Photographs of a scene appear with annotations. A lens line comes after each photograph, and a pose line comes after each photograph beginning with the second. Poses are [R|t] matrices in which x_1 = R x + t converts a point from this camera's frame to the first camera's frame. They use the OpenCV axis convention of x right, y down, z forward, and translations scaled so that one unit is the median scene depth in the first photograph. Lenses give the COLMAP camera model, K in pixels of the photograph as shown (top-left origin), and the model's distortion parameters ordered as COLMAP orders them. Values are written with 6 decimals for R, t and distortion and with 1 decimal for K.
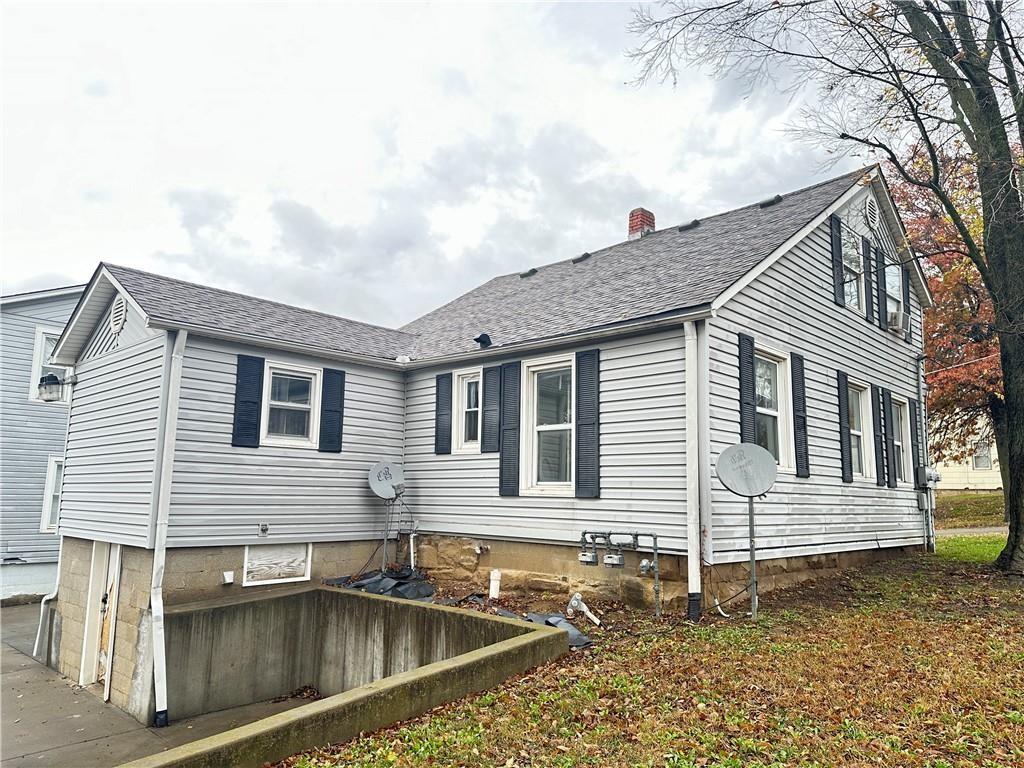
lens RADIAL K [[723.2, 0, 513.8], [0, 723.2, 386.8], [0, 0, 1]] dist [0.013383, 0.001515]
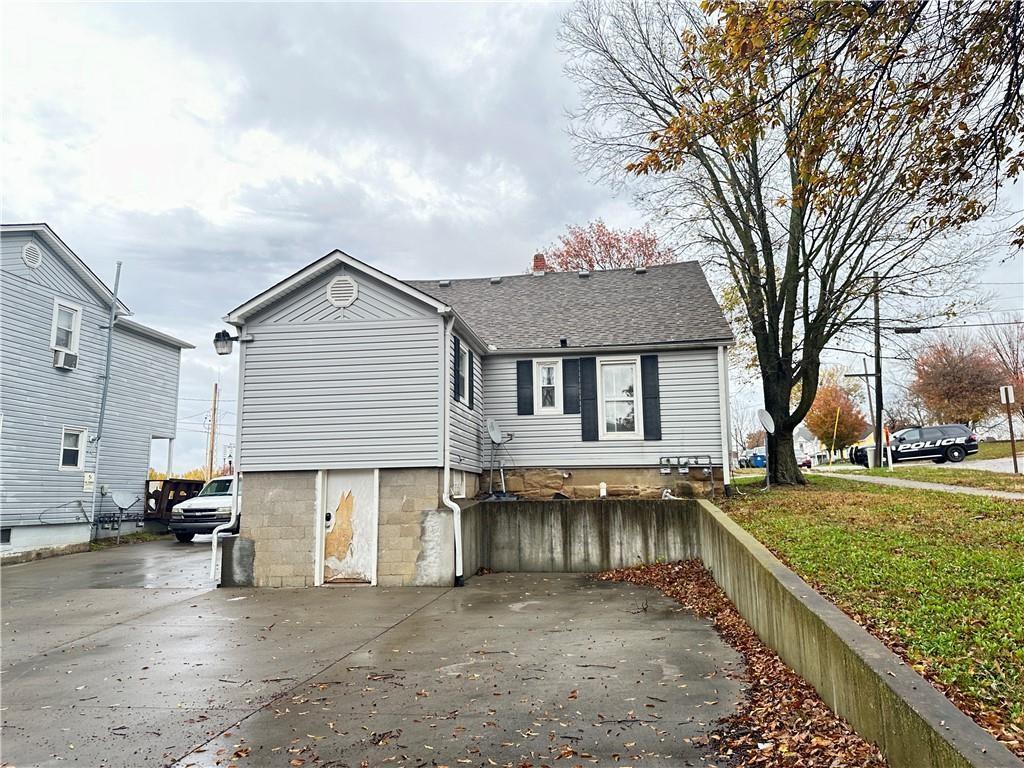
lens RADIAL K [[723.2, 0, 509.4], [0, 723.2, 381.4], [0, 0, 1]] dist [0.013383, 0.001515]
pose [[0.826454, 0.069595, 0.558686, -1.096859], [-0.064271, 0.997506, -0.029182, 0.081198], [-0.559323, -0.011790, 0.828866, -0.237734]]
